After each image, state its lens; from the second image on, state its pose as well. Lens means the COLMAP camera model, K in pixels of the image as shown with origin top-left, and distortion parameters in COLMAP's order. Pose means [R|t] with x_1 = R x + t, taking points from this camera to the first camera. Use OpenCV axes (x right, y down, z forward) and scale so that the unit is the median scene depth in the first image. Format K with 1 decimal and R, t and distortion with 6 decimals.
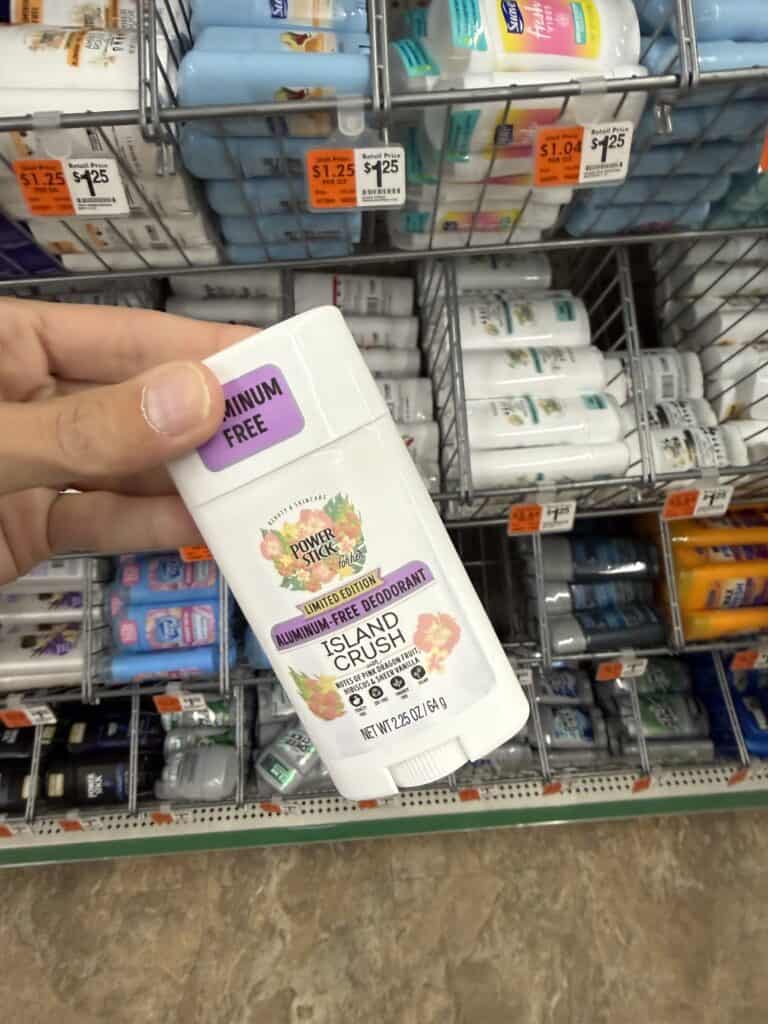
lens RADIAL K [[683.0, 0, 384.0], [0, 683.0, 512.0], [0, 0, 1]] dist [-0.010086, -0.004061]
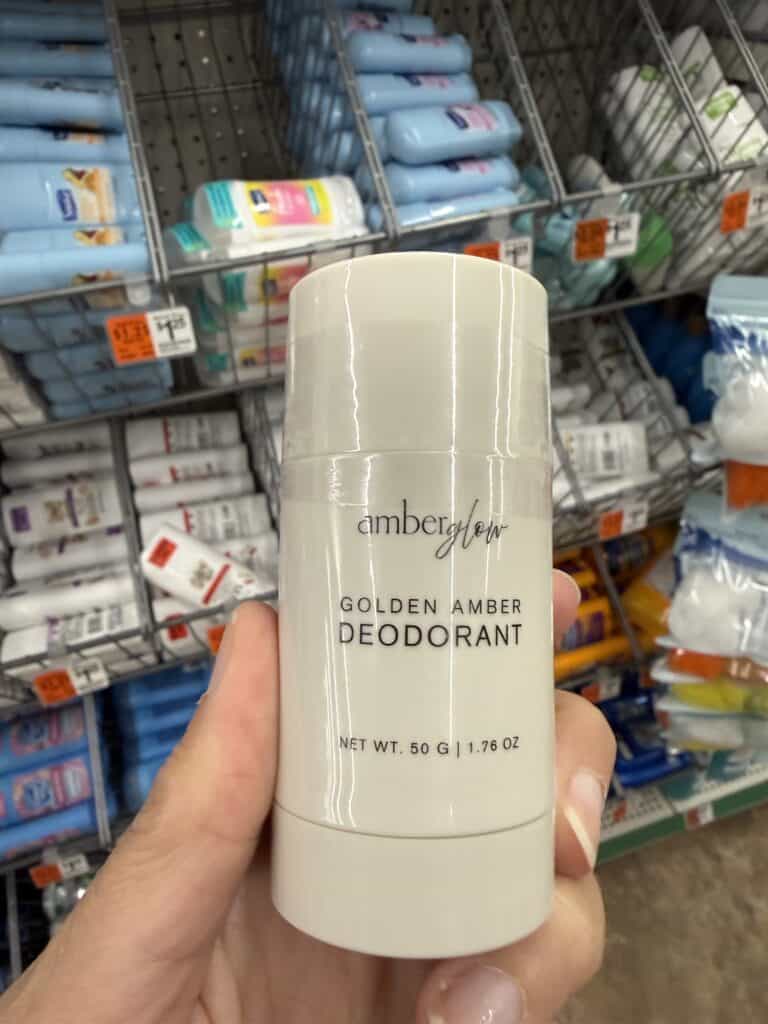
lens RADIAL K [[739.4, 0, 384.0], [0, 739.4, 512.0], [0, 0, 1]] dist [-0.003682, -0.001860]
pose [[0.973458, -0.165751, 0.157816, 0.084310], [0.193027, 0.965090, -0.177036, 0.100359], [-0.122963, 0.202800, 0.971469, -0.211836]]
